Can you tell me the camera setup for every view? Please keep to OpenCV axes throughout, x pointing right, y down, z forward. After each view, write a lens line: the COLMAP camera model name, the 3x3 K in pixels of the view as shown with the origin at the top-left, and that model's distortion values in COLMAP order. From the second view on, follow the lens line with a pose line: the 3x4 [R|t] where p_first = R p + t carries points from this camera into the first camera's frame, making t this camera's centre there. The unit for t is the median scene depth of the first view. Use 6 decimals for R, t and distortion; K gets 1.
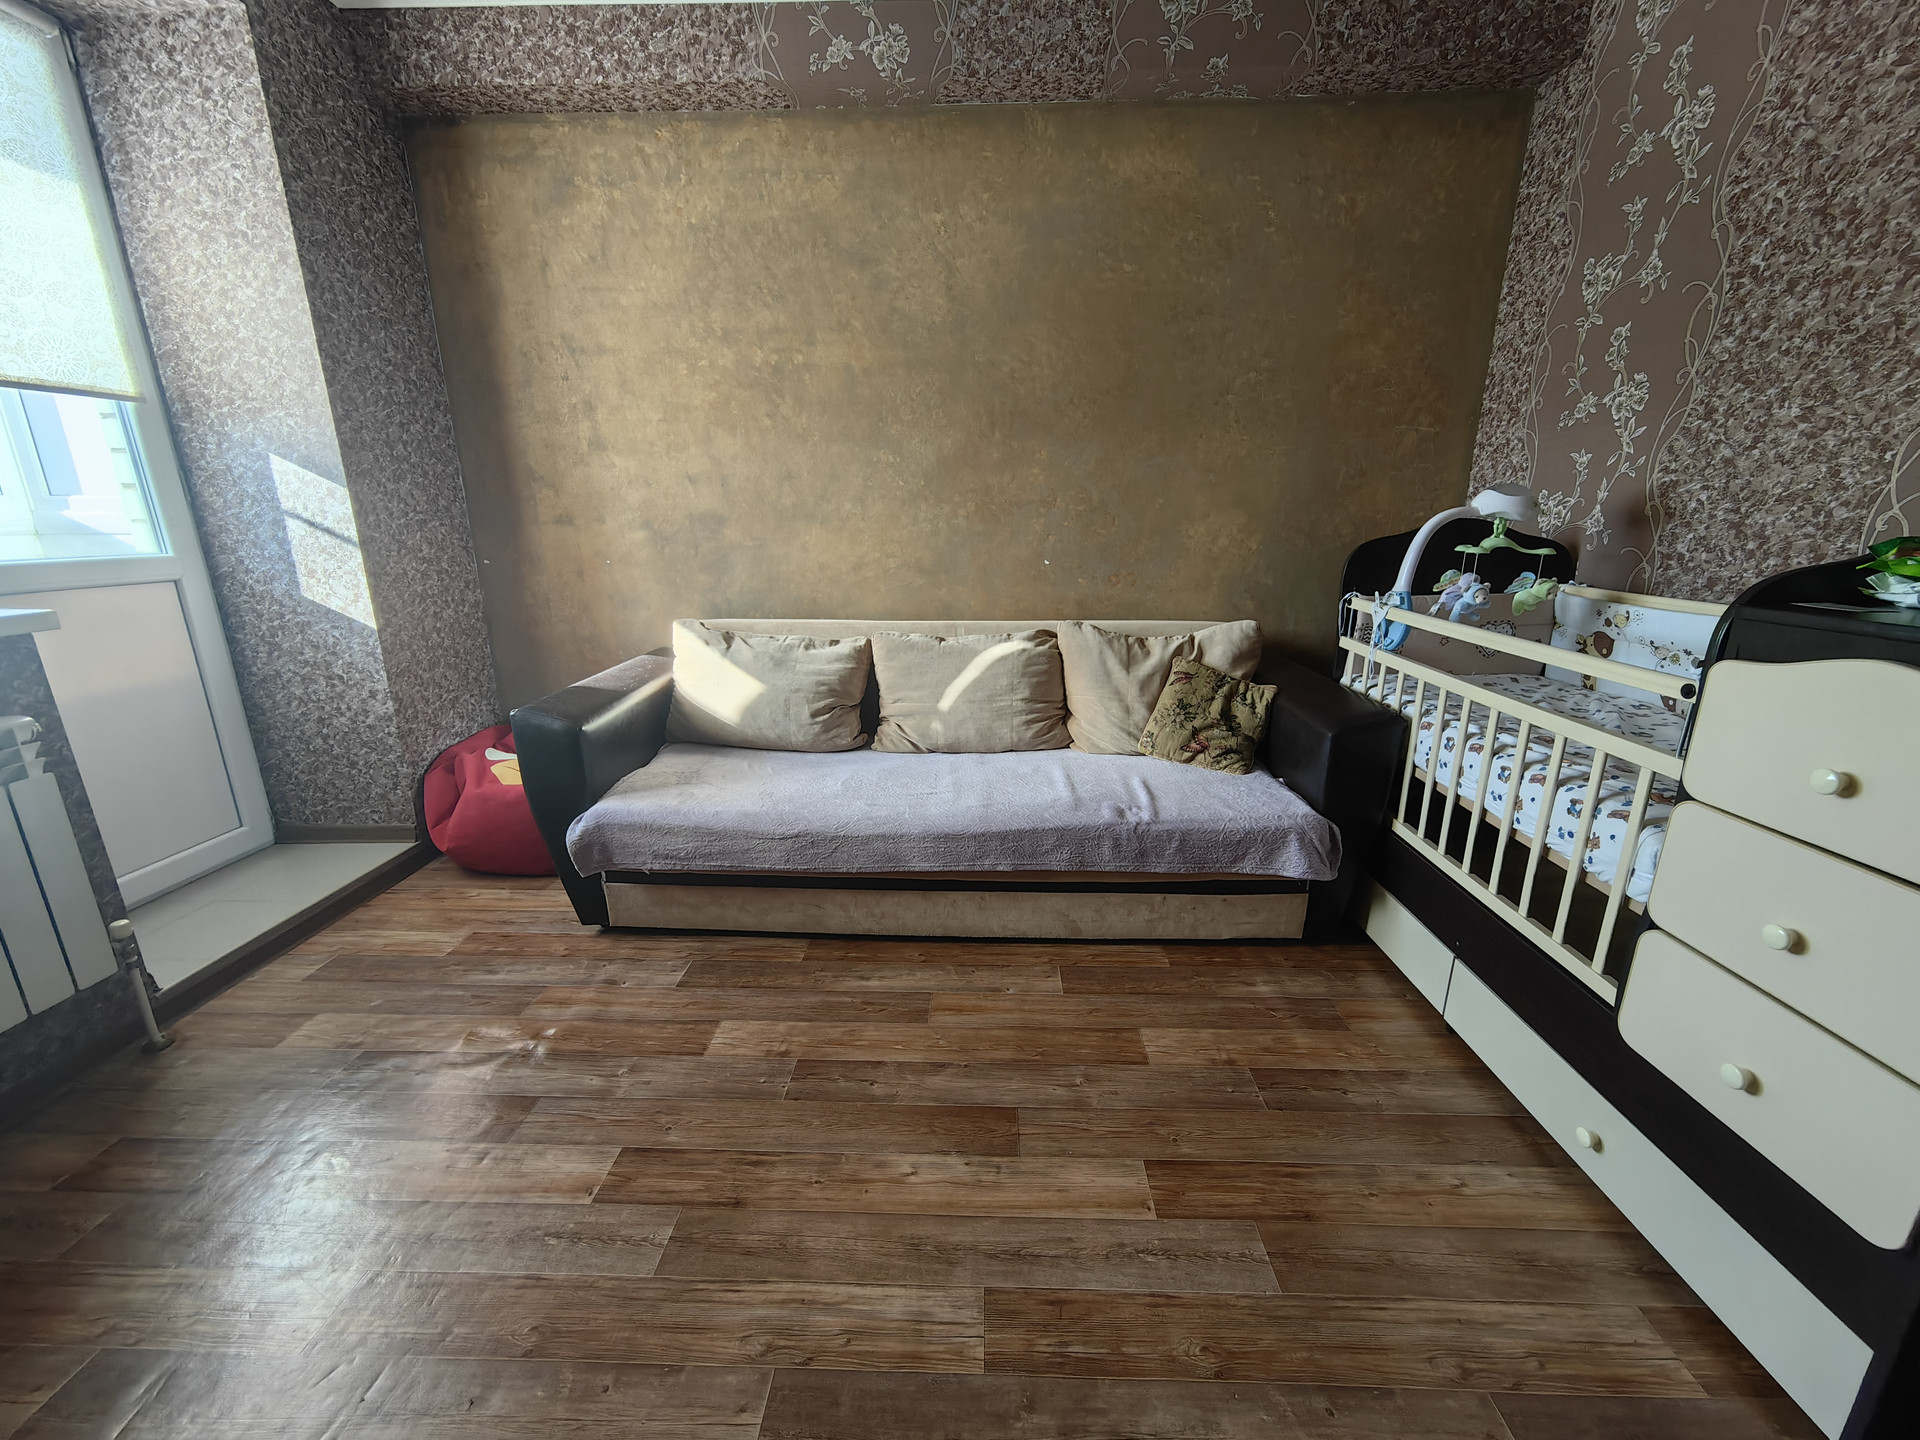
lens RADIAL K [[749.8, 0, 961.6], [0, 749.8, 716.7], [0, 0, 1]] dist [-0.003146, 0.003950]
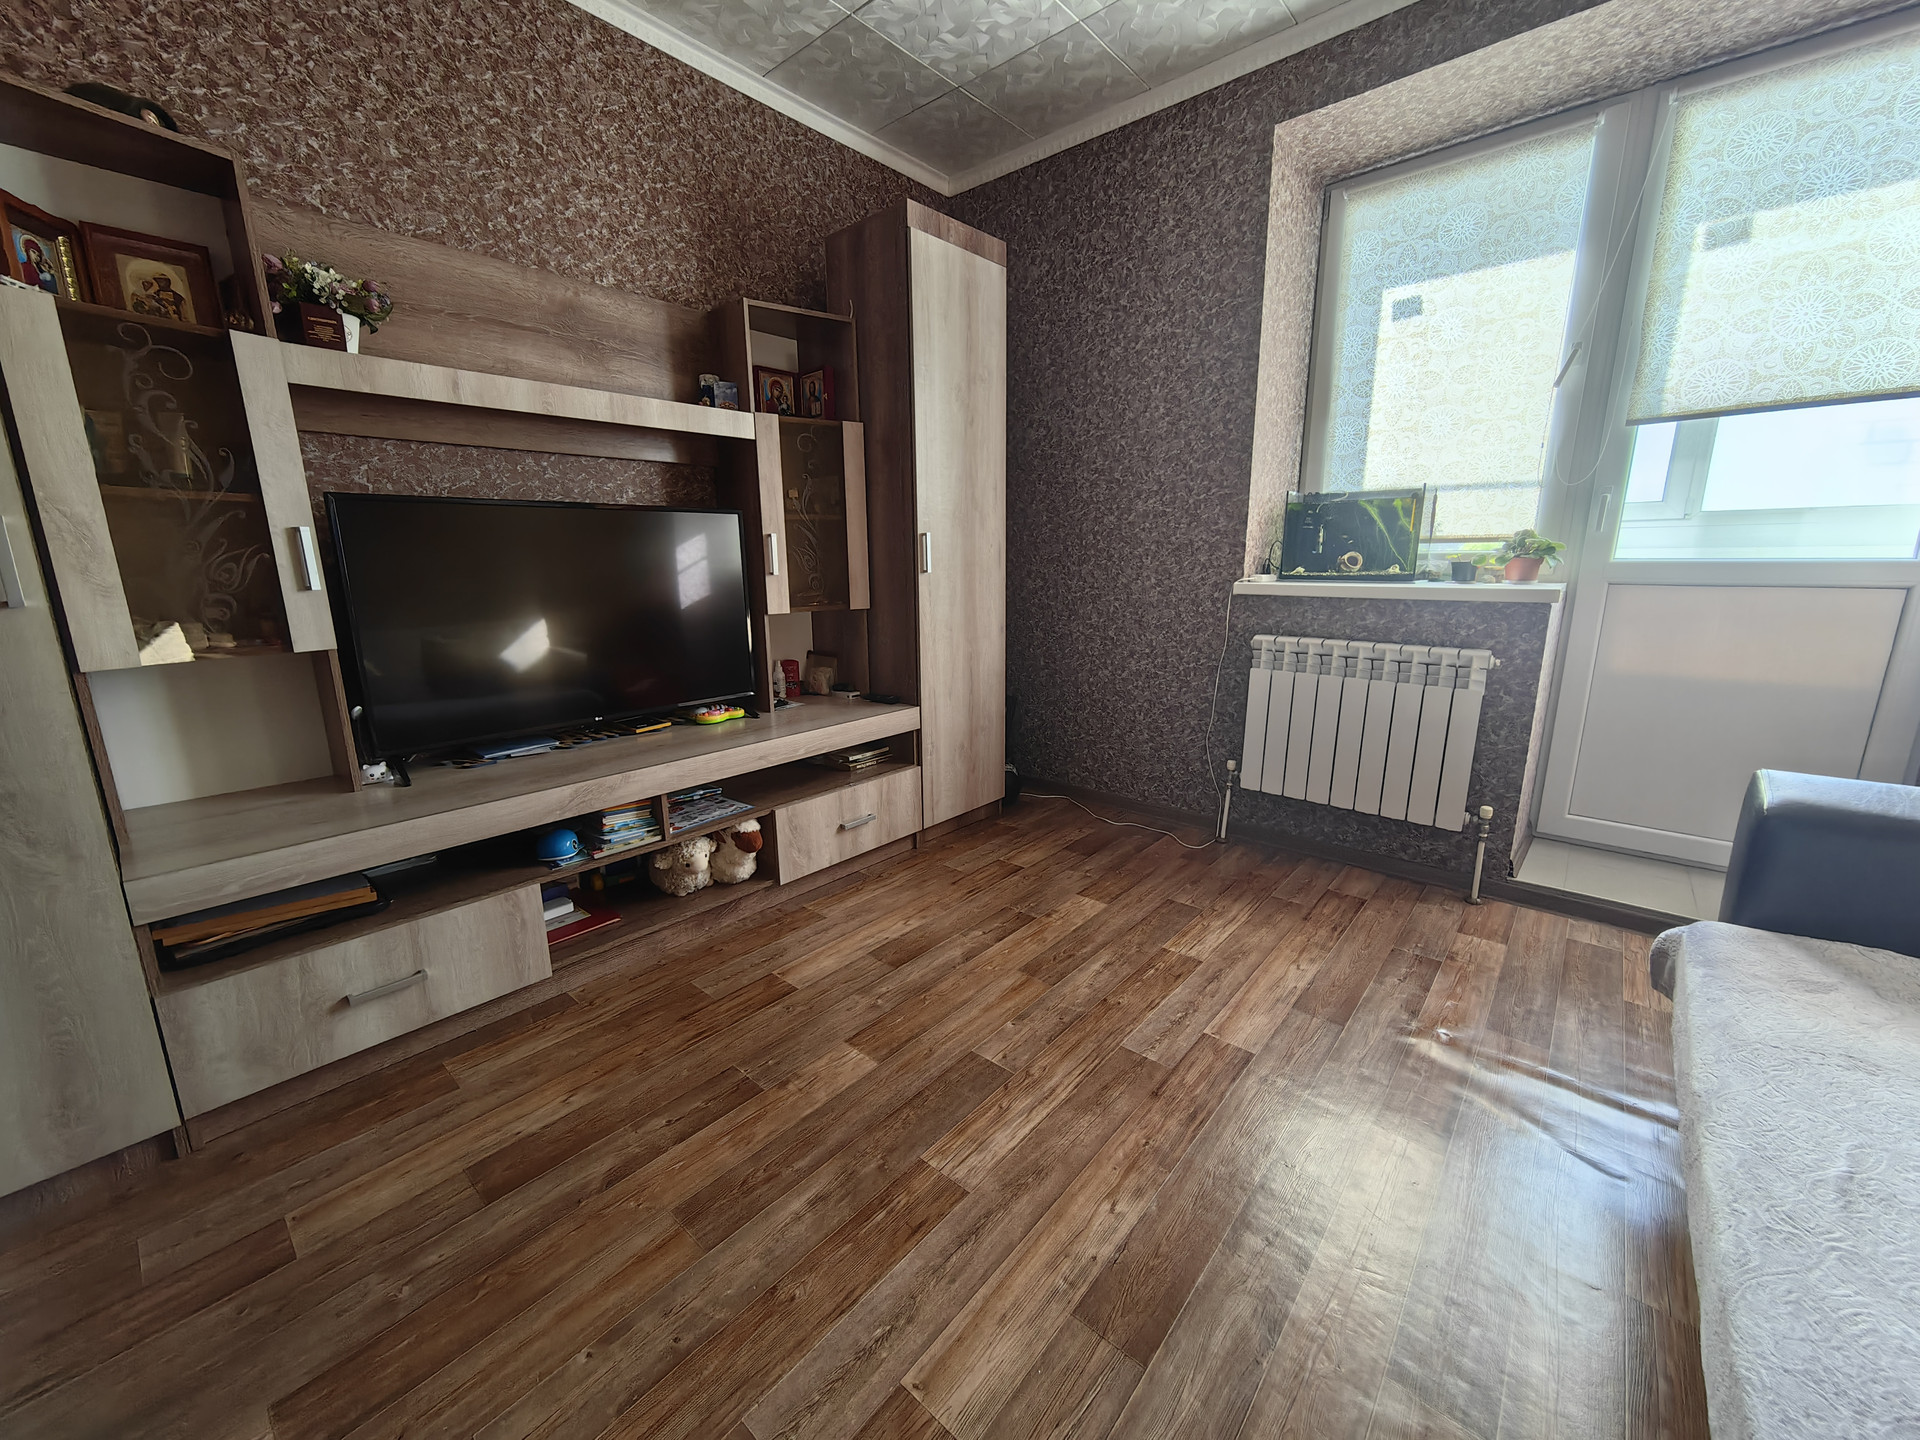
lens RADIAL K [[749.8, 0, 961.6], [0, 749.8, 716.7], [0, 0, 1]] dist [-0.003146, 0.003950]
pose [[-0.627745, 0.174464, -0.758616, 0.369673], [-0.195548, 0.907964, 0.370624, -0.143526], [0.753457, 0.381003, -0.535854, 0.639185]]
